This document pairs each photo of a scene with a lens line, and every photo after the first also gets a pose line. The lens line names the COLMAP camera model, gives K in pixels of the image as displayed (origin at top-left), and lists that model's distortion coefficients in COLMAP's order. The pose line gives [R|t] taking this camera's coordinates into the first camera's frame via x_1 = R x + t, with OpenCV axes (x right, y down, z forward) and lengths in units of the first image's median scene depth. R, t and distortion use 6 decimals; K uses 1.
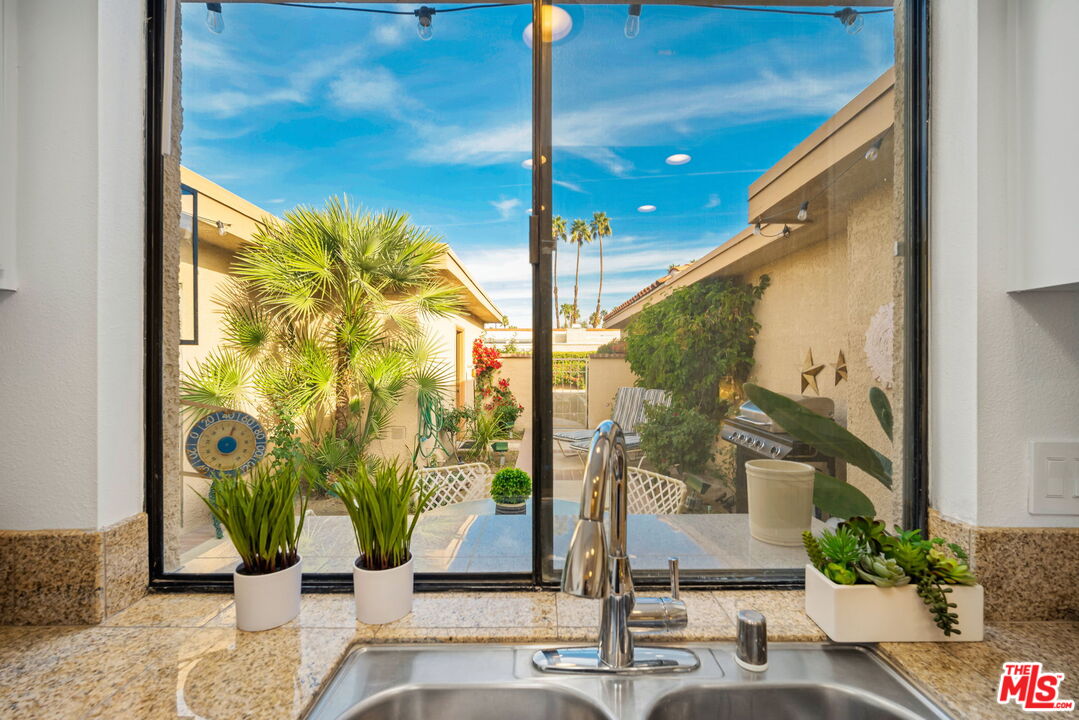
lens RADIAL K [[476.4, 0, 541.6], [0, 476.4, 357.3], [0, 0, 1]] dist [0.003812, -0.000472]
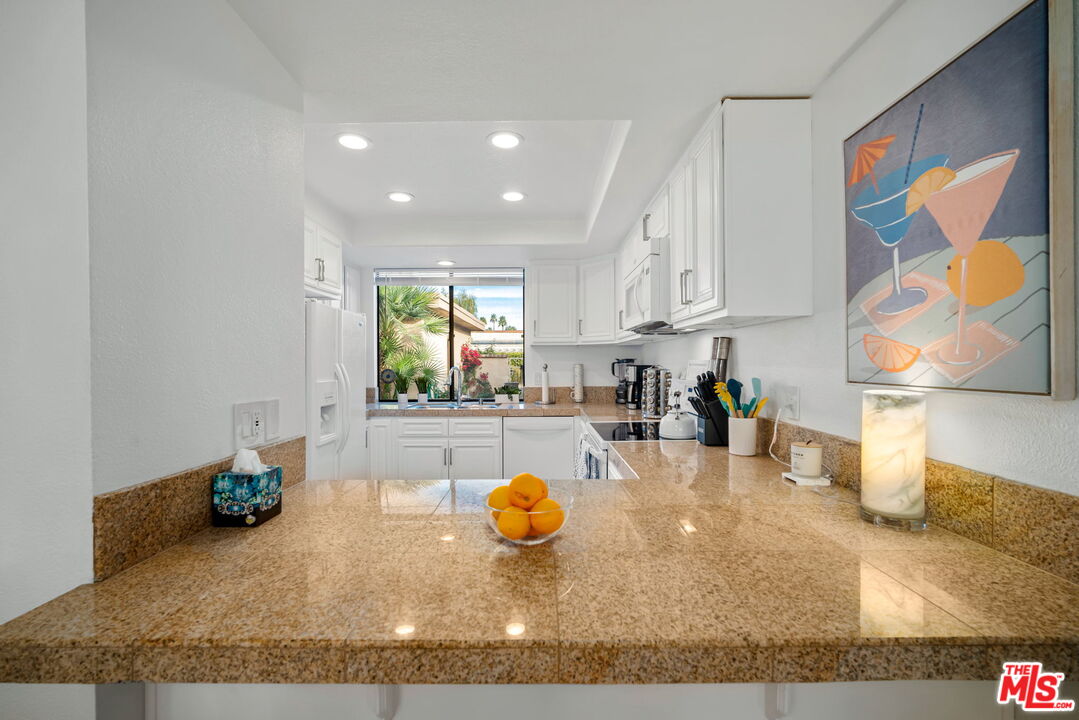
lens RADIAL K [[476.4, 0, 539.0], [0, 476.4, 358.9], [0, 0, 1]] dist [0.003812, -0.000472]
pose [[0.999948, -0.008586, -0.005566, 0.121573], [0.008600, 0.999960, 0.002554, 0.003837], [0.005544, -0.002602, 0.999981, -0.515116]]
